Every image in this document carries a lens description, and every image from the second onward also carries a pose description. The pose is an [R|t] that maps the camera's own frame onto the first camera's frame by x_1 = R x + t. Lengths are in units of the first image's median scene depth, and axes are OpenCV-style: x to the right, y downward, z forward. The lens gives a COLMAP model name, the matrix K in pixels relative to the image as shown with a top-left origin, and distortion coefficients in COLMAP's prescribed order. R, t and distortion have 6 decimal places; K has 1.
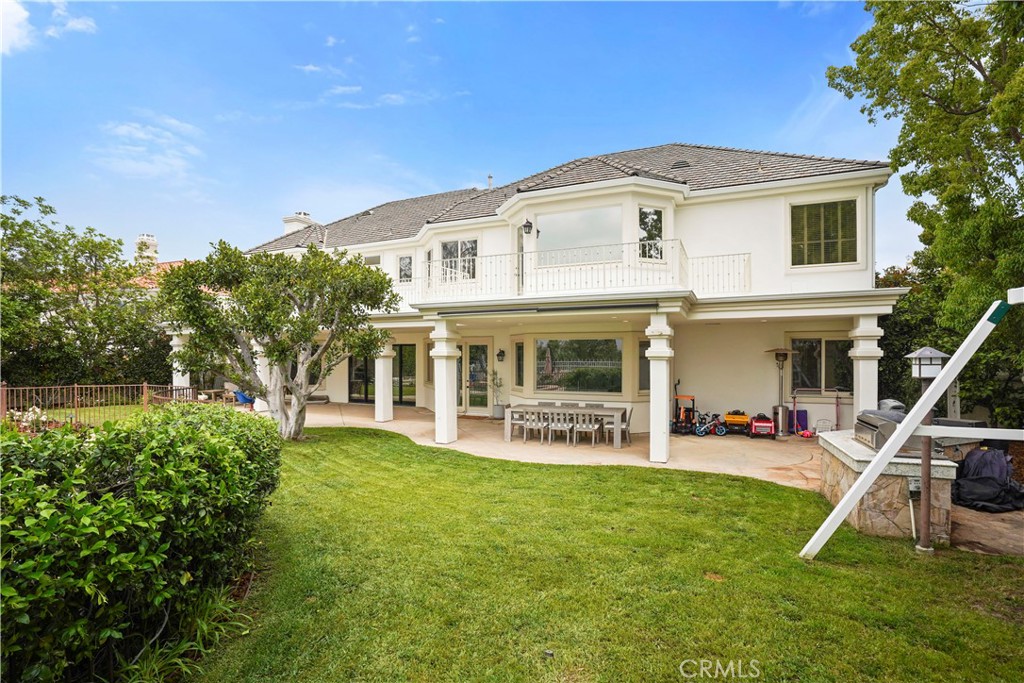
lens RADIAL K [[486.1, 0, 497.9], [0, 486.1, 358.3], [0, 0, 1]] dist [-0.002767, 0.003892]
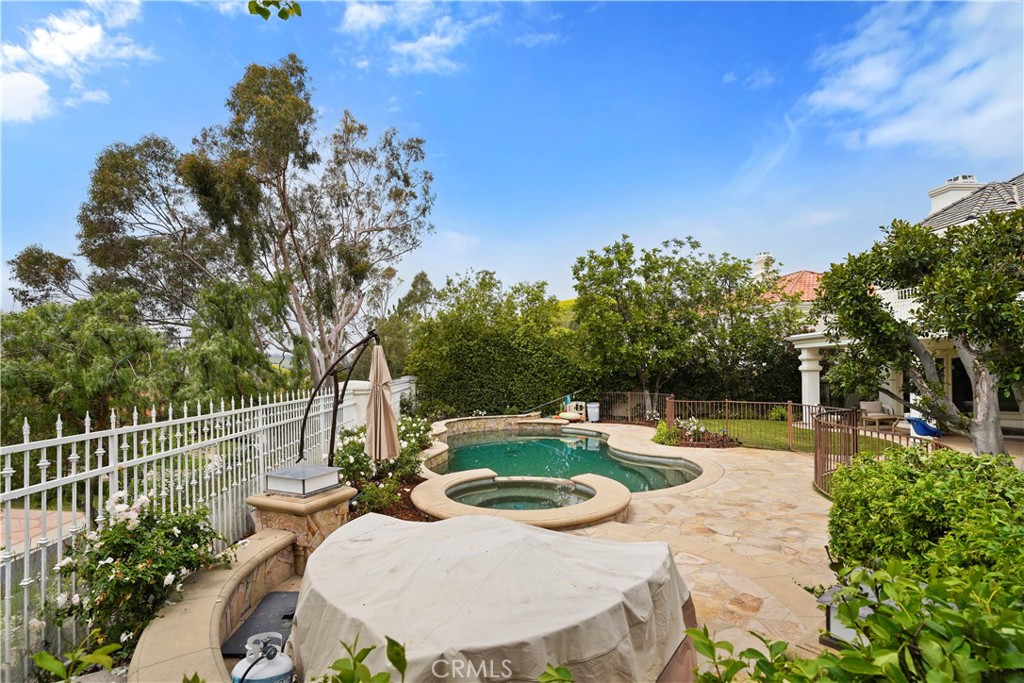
lens RADIAL K [[486.1, 0, 506.5], [0, 486.1, 369.4], [0, 0, 1]] dist [-0.002767, 0.003892]
pose [[0.468345, -0.007289, -0.883516, -0.121566], [0.002277, 0.999973, -0.007042, -0.003301], [0.883543, 0.001286, 0.468348, 0.067706]]
